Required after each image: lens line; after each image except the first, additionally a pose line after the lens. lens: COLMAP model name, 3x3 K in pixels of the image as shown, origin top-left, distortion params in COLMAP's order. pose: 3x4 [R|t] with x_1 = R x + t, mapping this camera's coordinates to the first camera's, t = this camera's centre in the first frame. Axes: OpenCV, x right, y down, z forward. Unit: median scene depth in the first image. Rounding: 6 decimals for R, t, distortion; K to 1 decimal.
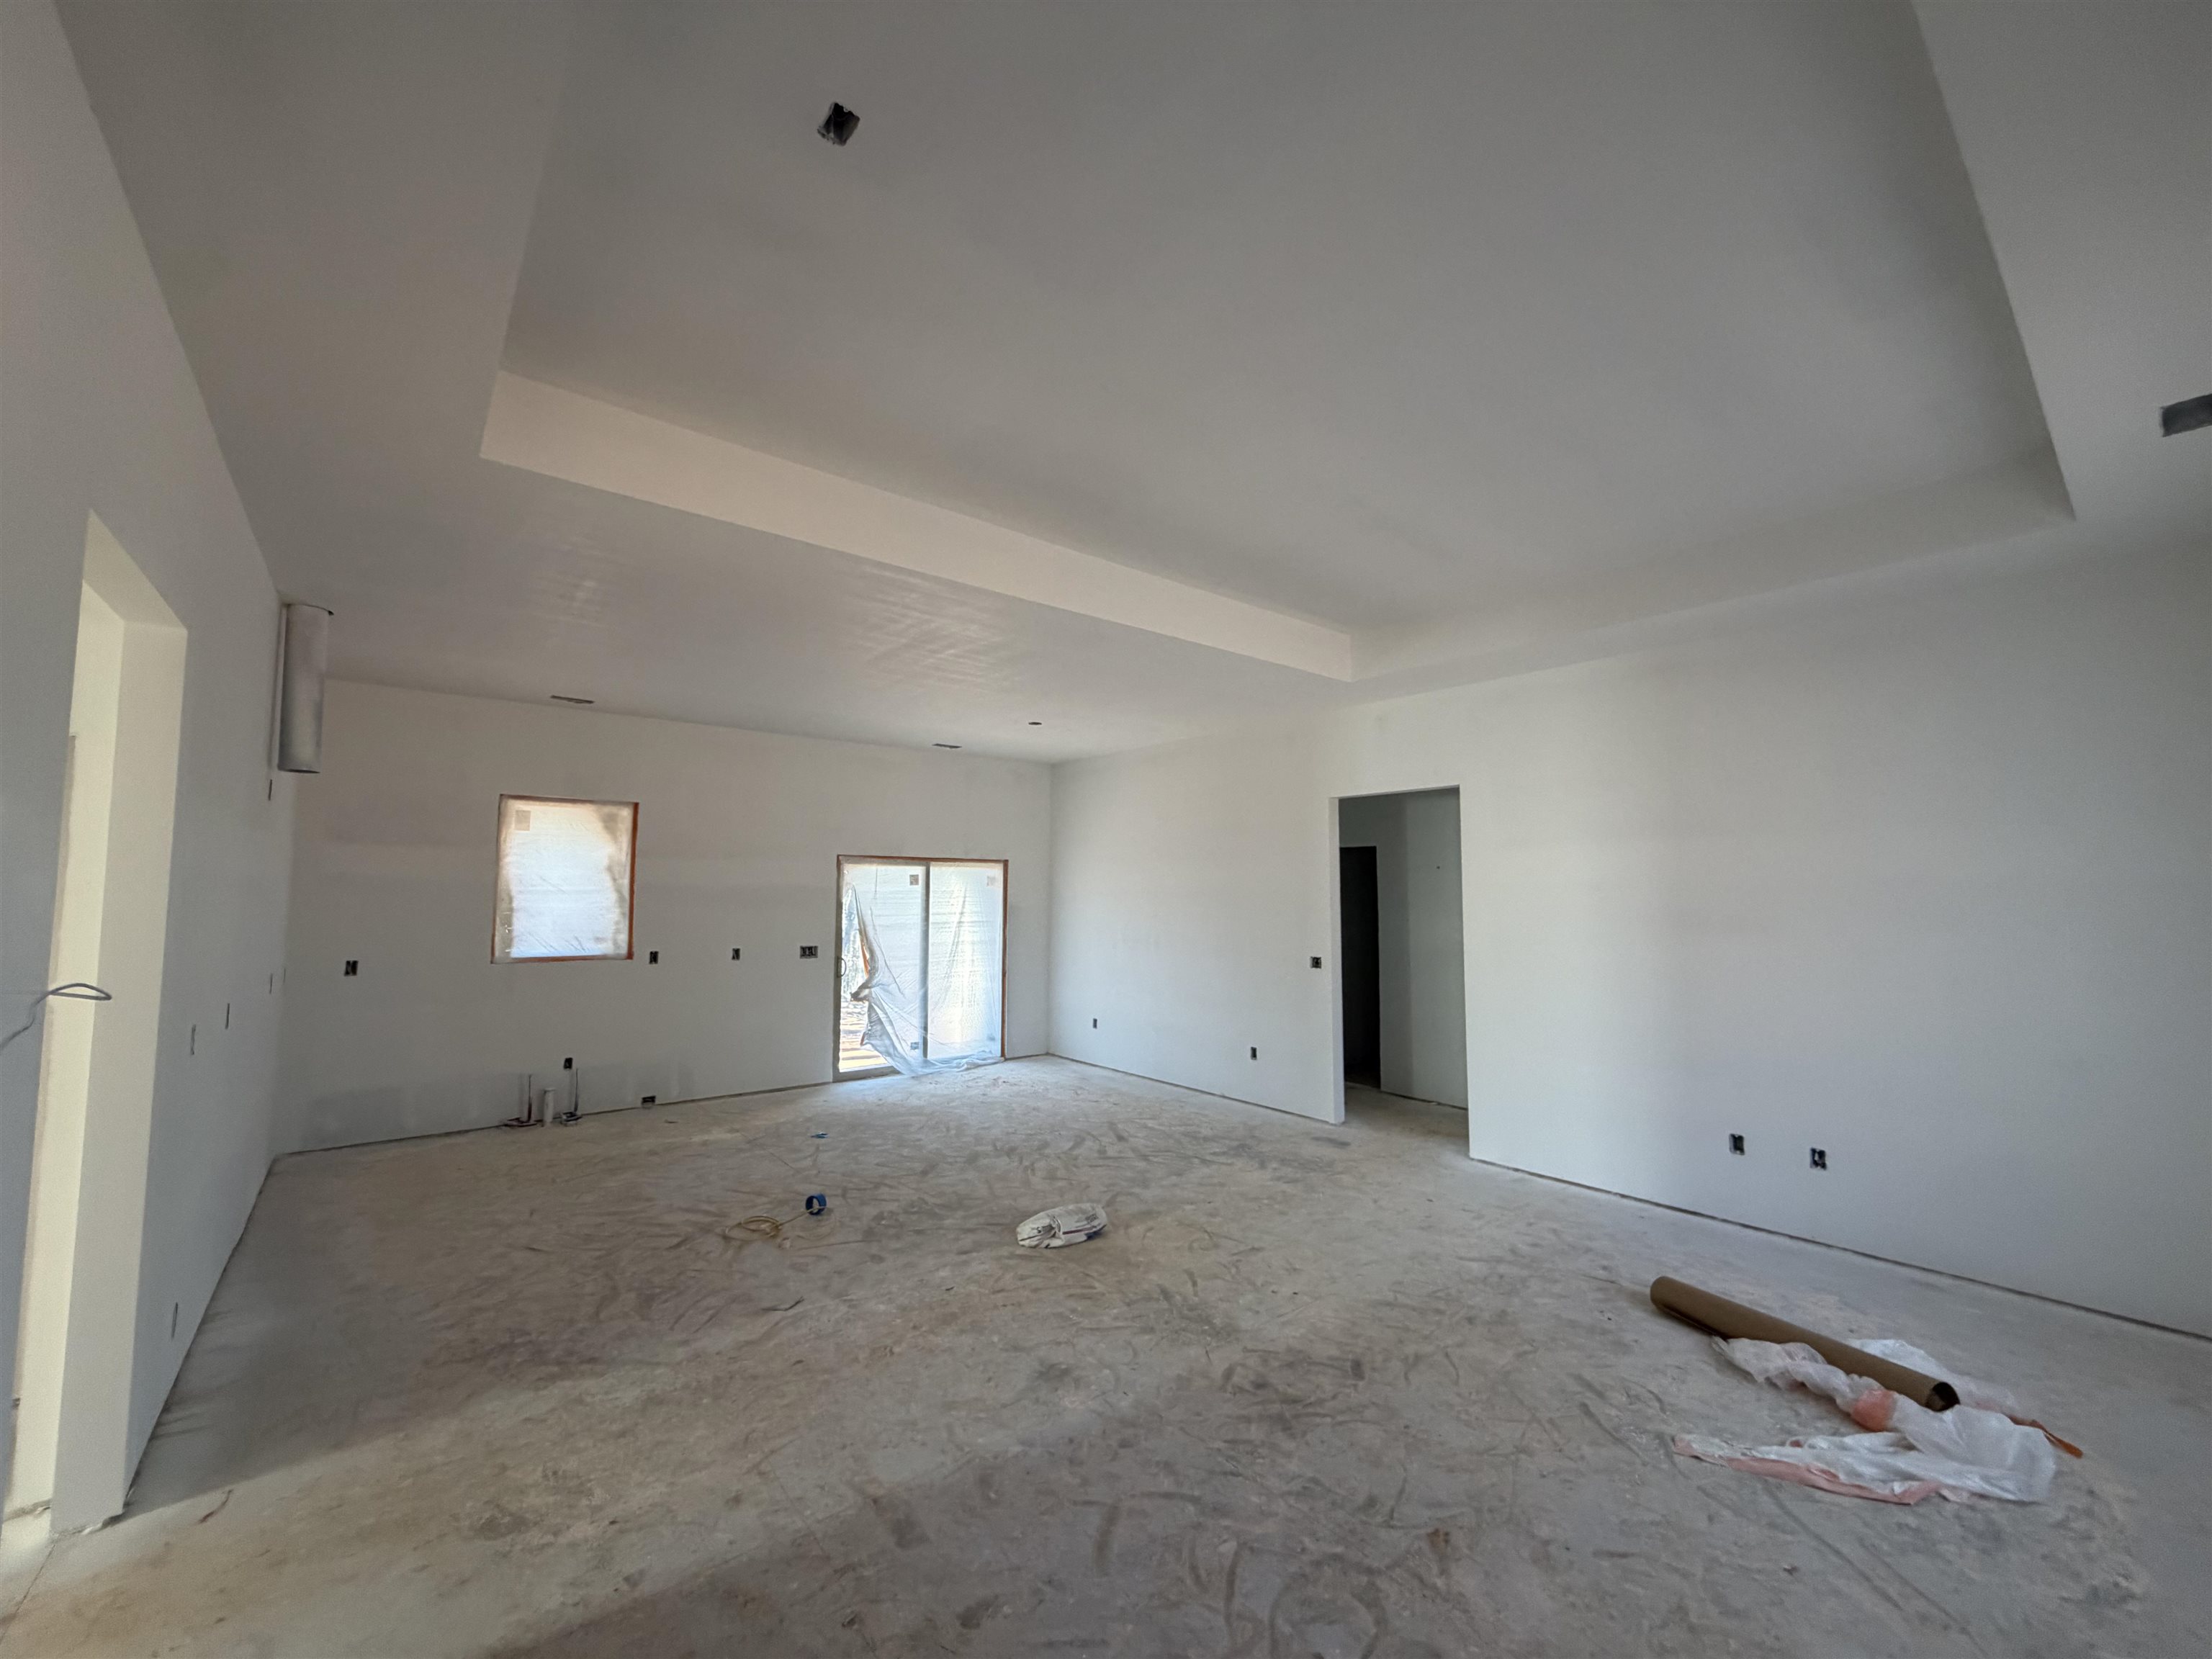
lens RADIAL K [[879.7, 0, 1093.2], [0, 879.7, 832.5], [0, 0, 1]] dist [0.001279, -0.000385]
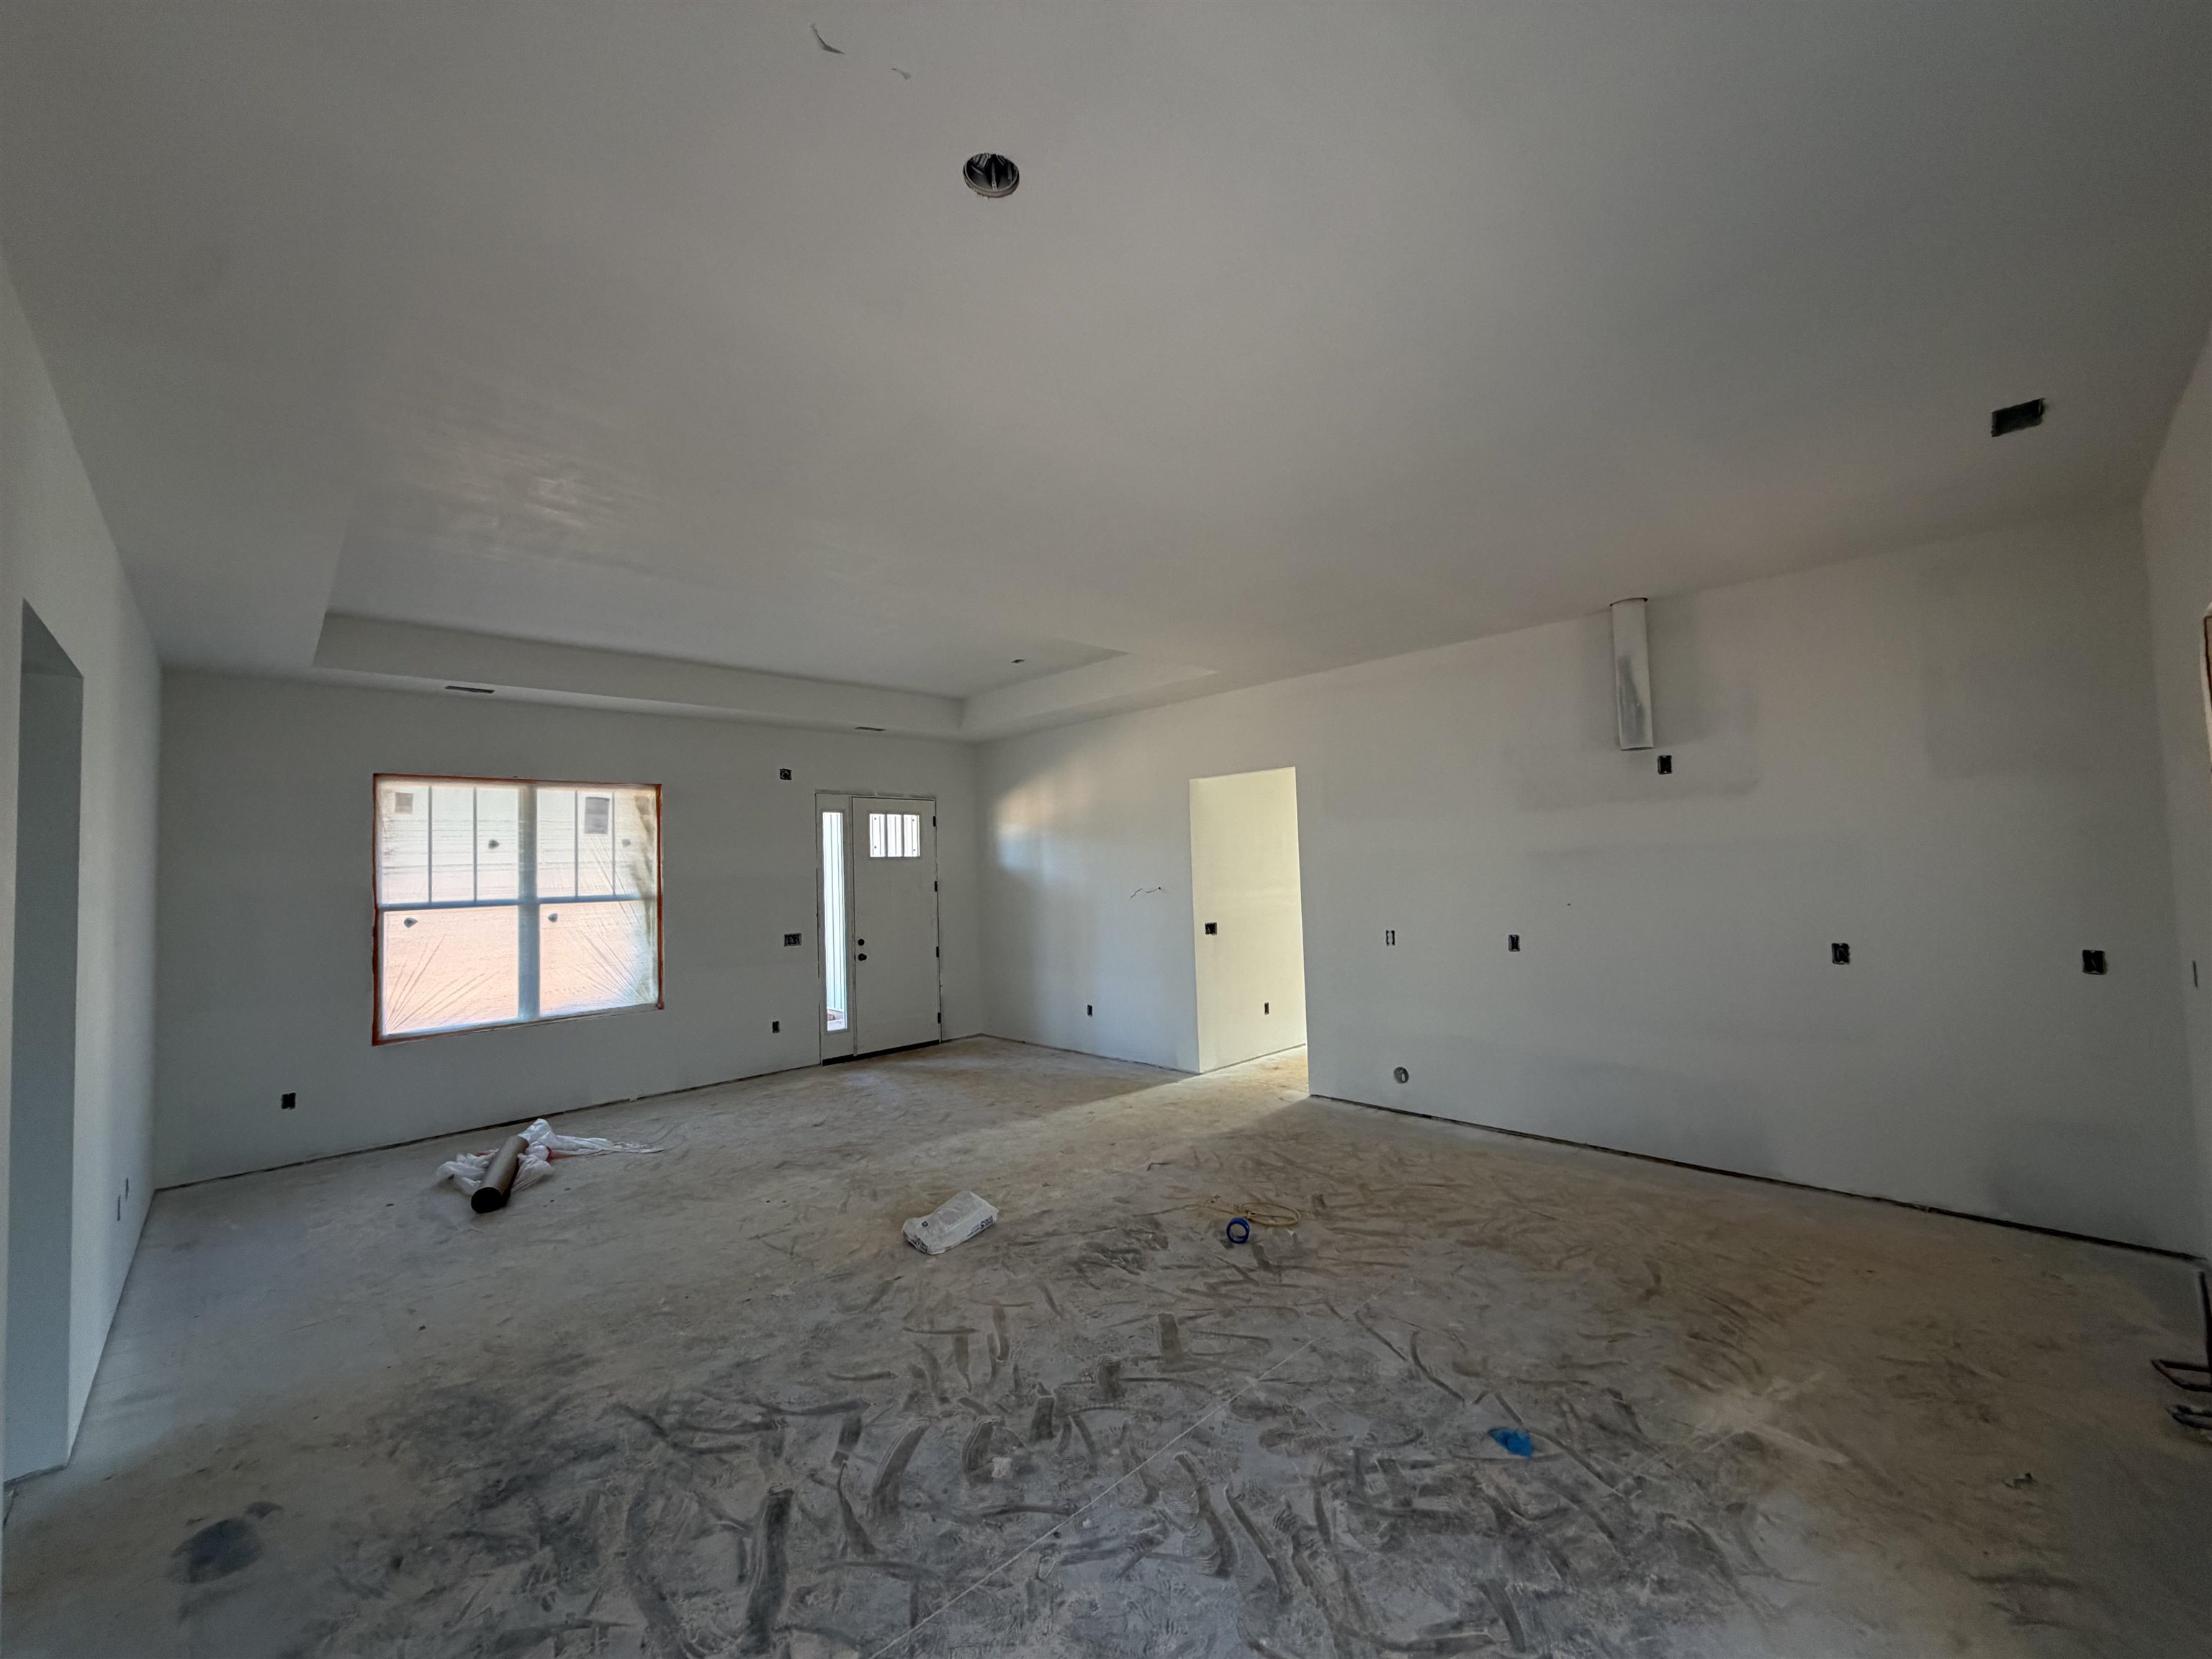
lens RADIAL K [[879.7, 0, 1093.2], [0, 879.7, 832.5], [0, 0, 1]] dist [0.001279, -0.000385]
pose [[-0.995431, 0.024570, -0.092265, -0.105014], [0.035017, 0.992935, -0.113374, 0.129979], [0.088827, -0.116087, -0.989259, 1.916528]]
